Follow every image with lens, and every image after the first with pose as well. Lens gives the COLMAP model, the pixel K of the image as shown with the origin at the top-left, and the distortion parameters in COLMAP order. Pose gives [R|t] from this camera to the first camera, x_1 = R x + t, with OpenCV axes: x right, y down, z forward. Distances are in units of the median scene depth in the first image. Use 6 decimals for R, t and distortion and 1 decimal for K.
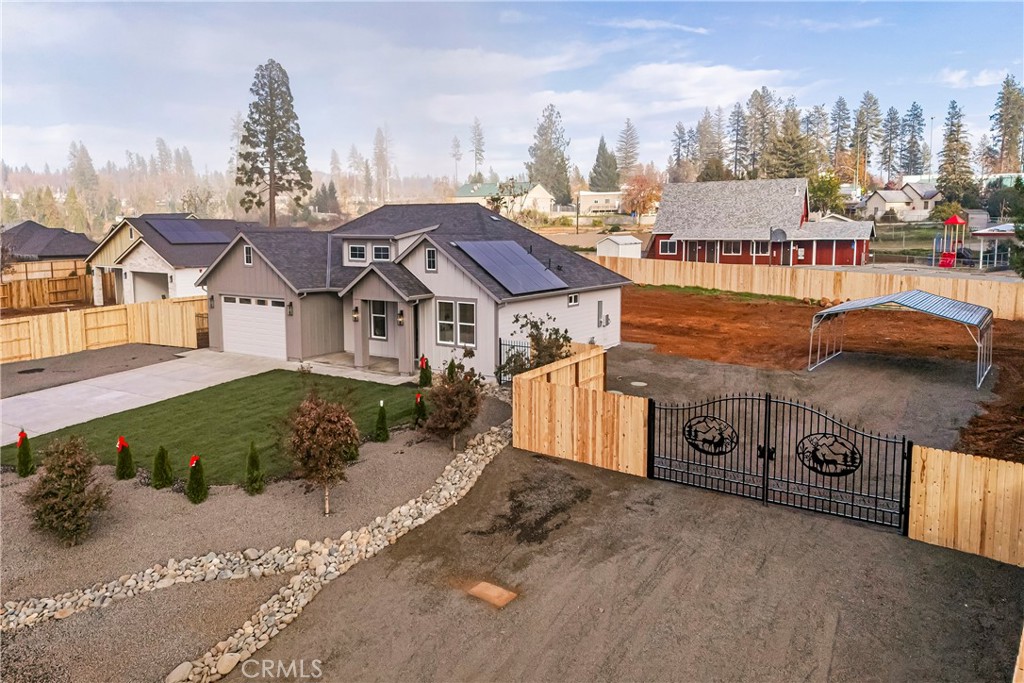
lens RADIAL K [[751.3, 0, 499.8], [0, 751.3, 328.5], [0, 0, 1]] dist [0.088260, -0.076170]
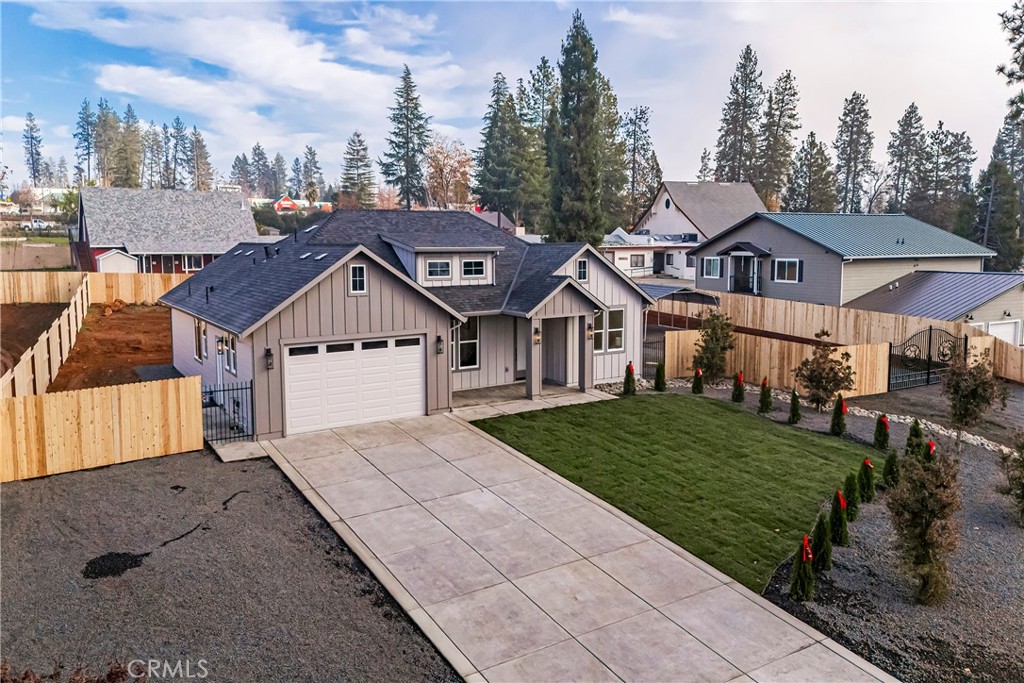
lens RADIAL K [[768.7, 0, 509.4], [0, 768.7, 327.0], [0, 0, 1]] dist [0.093495, -0.071872]
pose [[0.388258, -0.101153, 0.915983, -0.932382], [0.123879, 0.990665, 0.056891, -0.076898], [-0.913187, 0.091383, 0.397164, 0.611075]]
